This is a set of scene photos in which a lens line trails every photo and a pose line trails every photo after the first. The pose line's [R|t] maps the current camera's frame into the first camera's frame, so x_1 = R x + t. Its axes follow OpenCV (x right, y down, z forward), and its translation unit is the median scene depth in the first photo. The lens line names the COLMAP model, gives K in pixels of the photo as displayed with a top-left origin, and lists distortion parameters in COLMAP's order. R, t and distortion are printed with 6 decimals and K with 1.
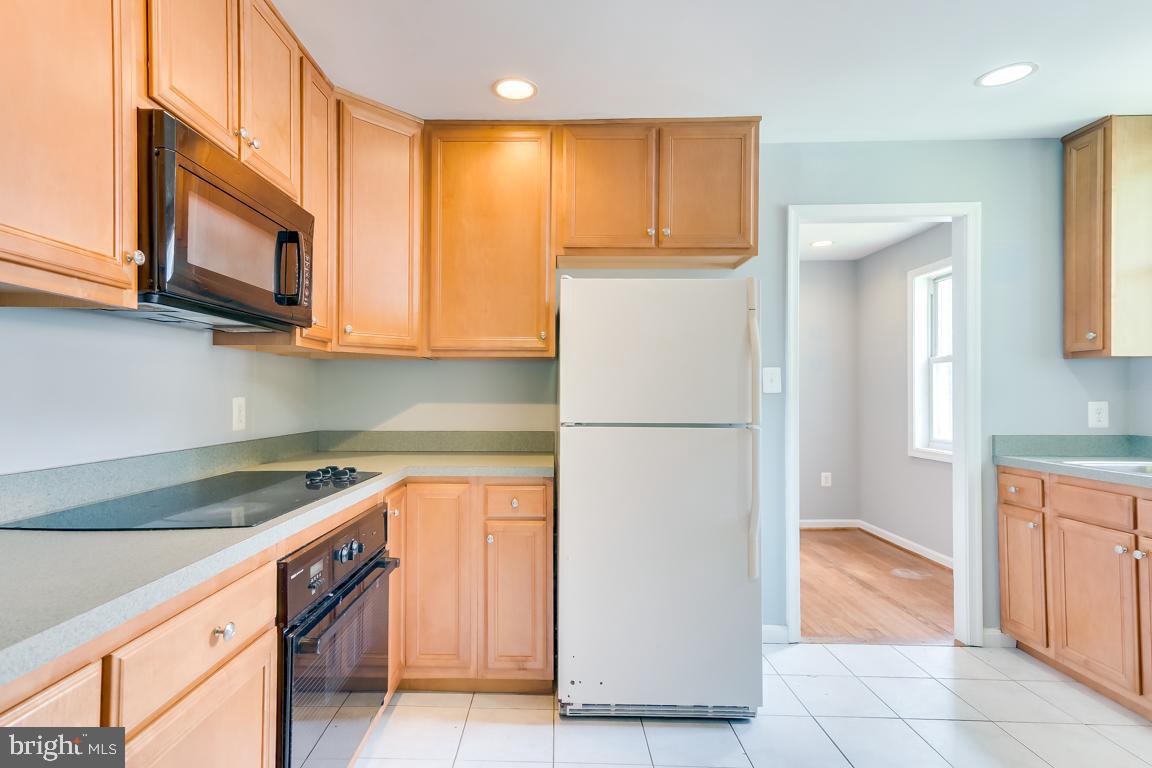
lens RADIAL K [[585.2, 0, 544.0], [0, 585.2, 387.4], [0, 0, 1]] dist [0.035726, 0.000247]
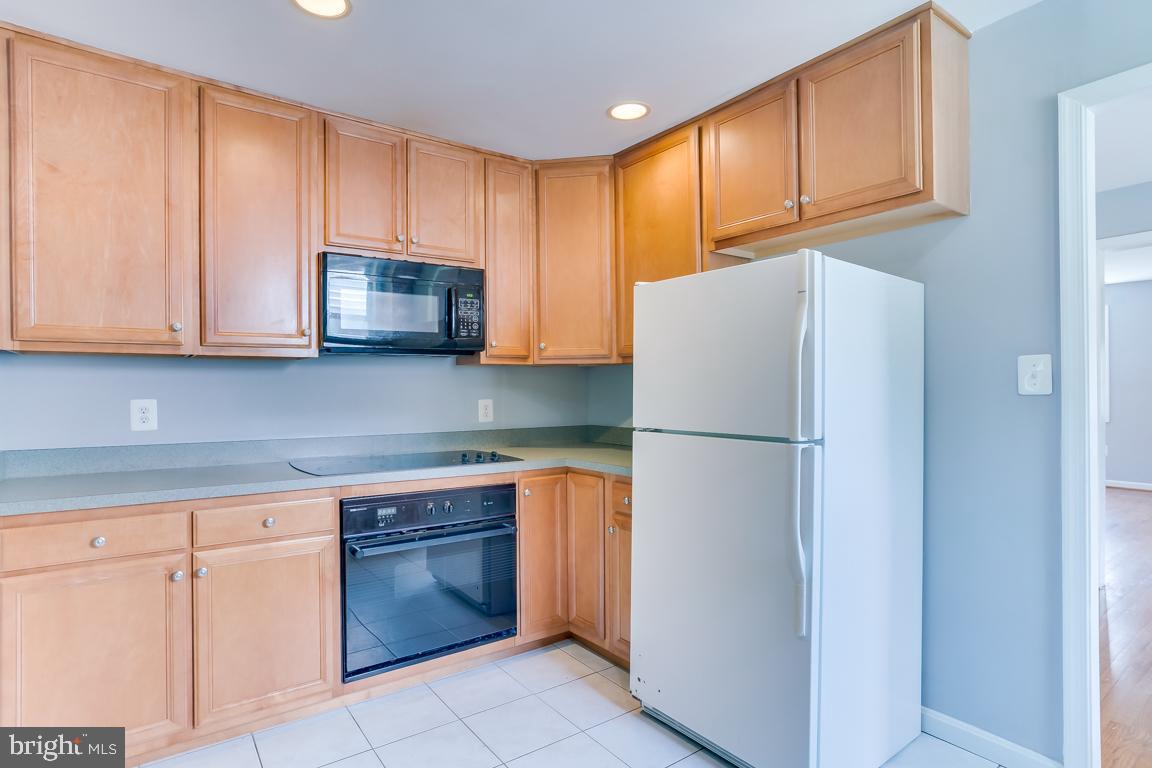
lens RADIAL K [[610.0, 0, 576.0], [0, 610.0, 384.0], [0, 0, 1]] dist [0.000354, 0.000362]
pose [[0.606278, -0.011369, -0.795172, 0.658655], [0.018318, 0.999832, -0.000329, -0.013225], [0.795042, -0.014366, 0.606385, 0.218439]]
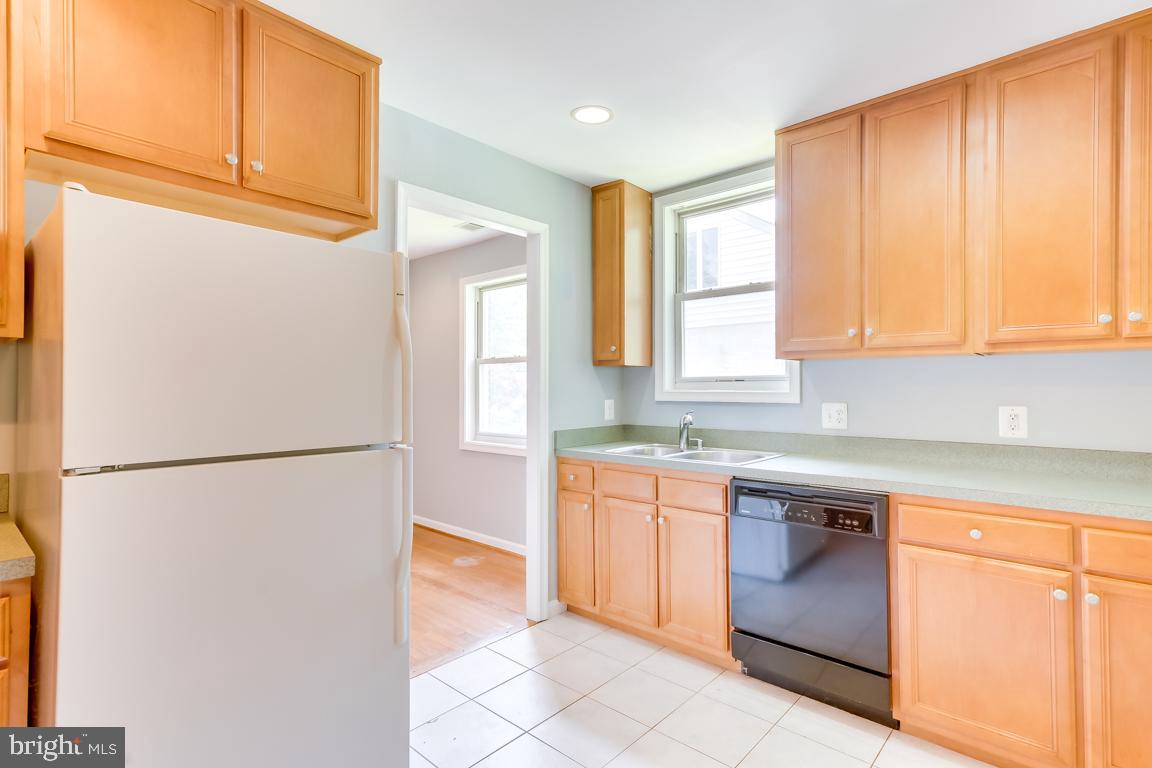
lens RADIAL K [[570.9, 0, 579.8], [0, 570.9, 381.1], [0, 0, 1]] dist [0.002870, 0.011890]
pose [[0.655958, 0.005527, 0.754777, -0.045676], [-0.007633, 0.999971, -0.000689, -0.016231], [-0.754759, -0.005310, 0.655981, 0.266830]]
